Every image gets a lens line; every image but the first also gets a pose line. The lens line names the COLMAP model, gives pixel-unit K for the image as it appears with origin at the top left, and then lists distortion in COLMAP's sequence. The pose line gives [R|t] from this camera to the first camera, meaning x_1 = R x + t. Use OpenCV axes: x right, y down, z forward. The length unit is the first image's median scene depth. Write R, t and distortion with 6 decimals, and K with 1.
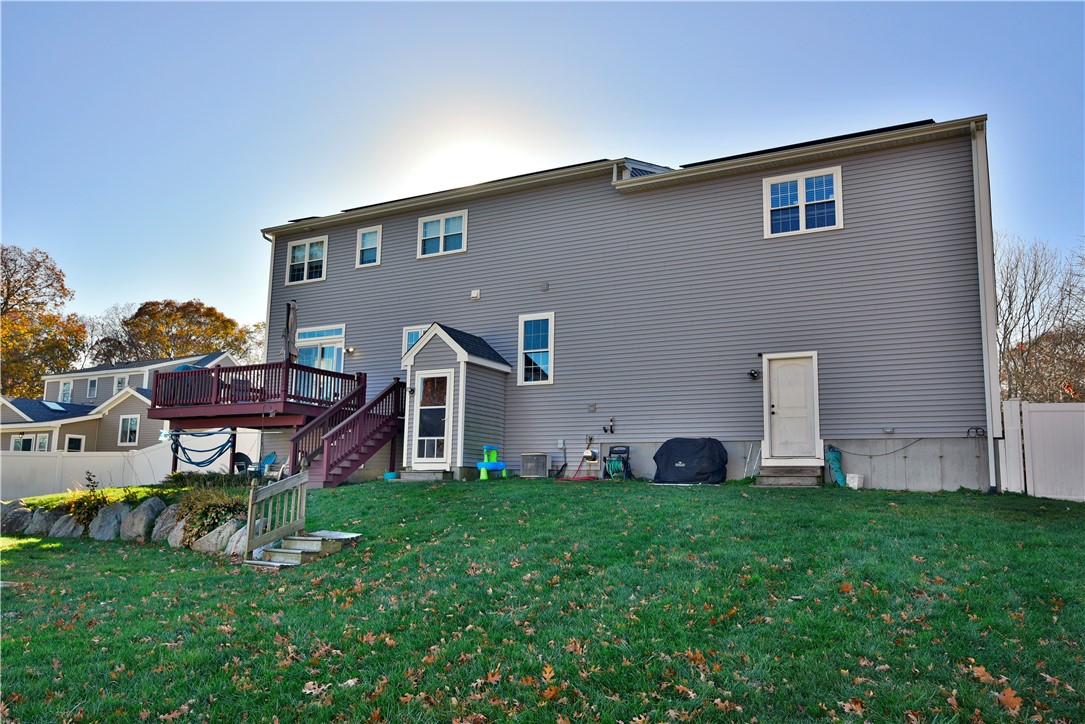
lens RADIAL K [[834.4, 0, 545.5], [0, 834.4, 376.2], [0, 0, 1]] dist [0.006377, 0.003649]
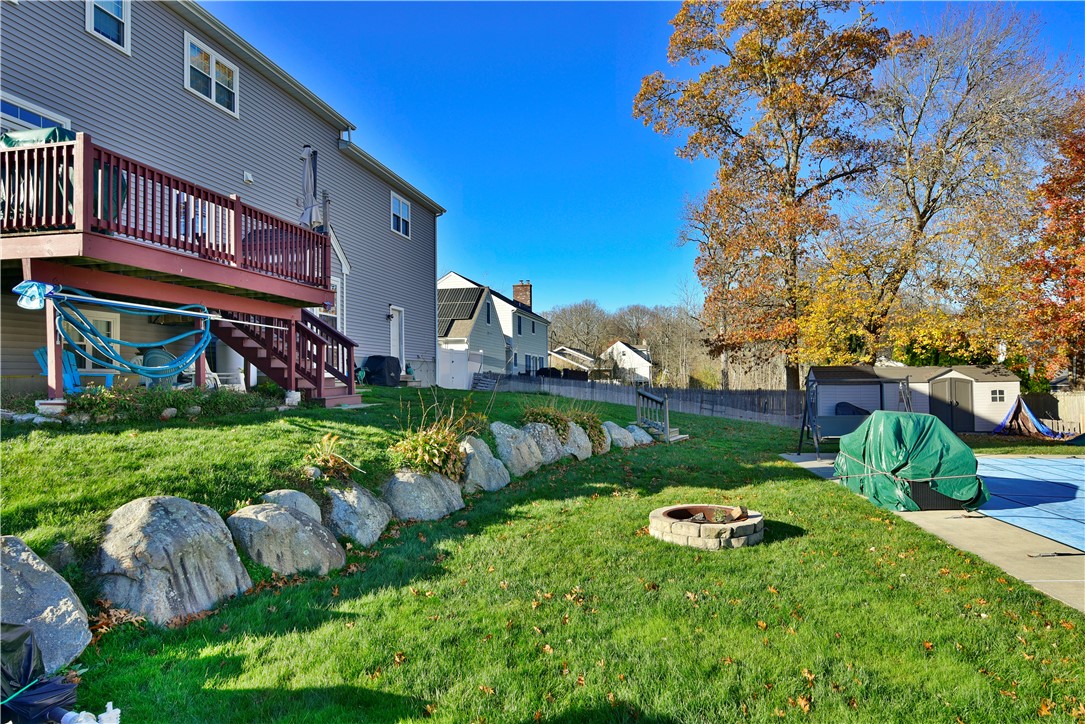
lens RADIAL K [[660.9, 0, 549.5], [0, 660.9, 366.8], [0, 0, 1]] dist [0.005326, -0.000769]
pose [[-0.304927, 0.000583, 0.952376, -0.971781], [-0.136231, 0.989690, -0.044223, 0.099416], [-0.942582, -0.143228, -0.301703, 1.022338]]
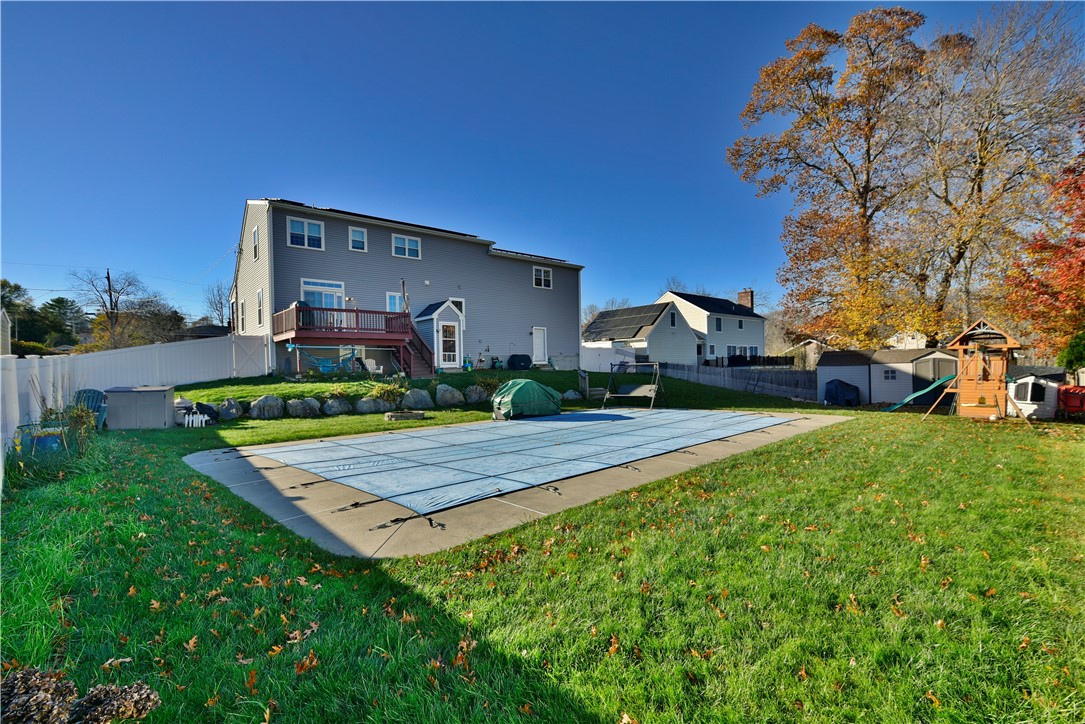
lens RADIAL K [[502.8, 0, 536.7], [0, 502.8, 370.7], [0, 0, 1]] dist [0.001425, 0.000297]
pose [[0.344261, -0.028671, 0.938436, -1.353970], [-0.108024, 0.991686, 0.069926, 0.002060], [-0.932639, -0.125446, 0.338301, 0.340887]]
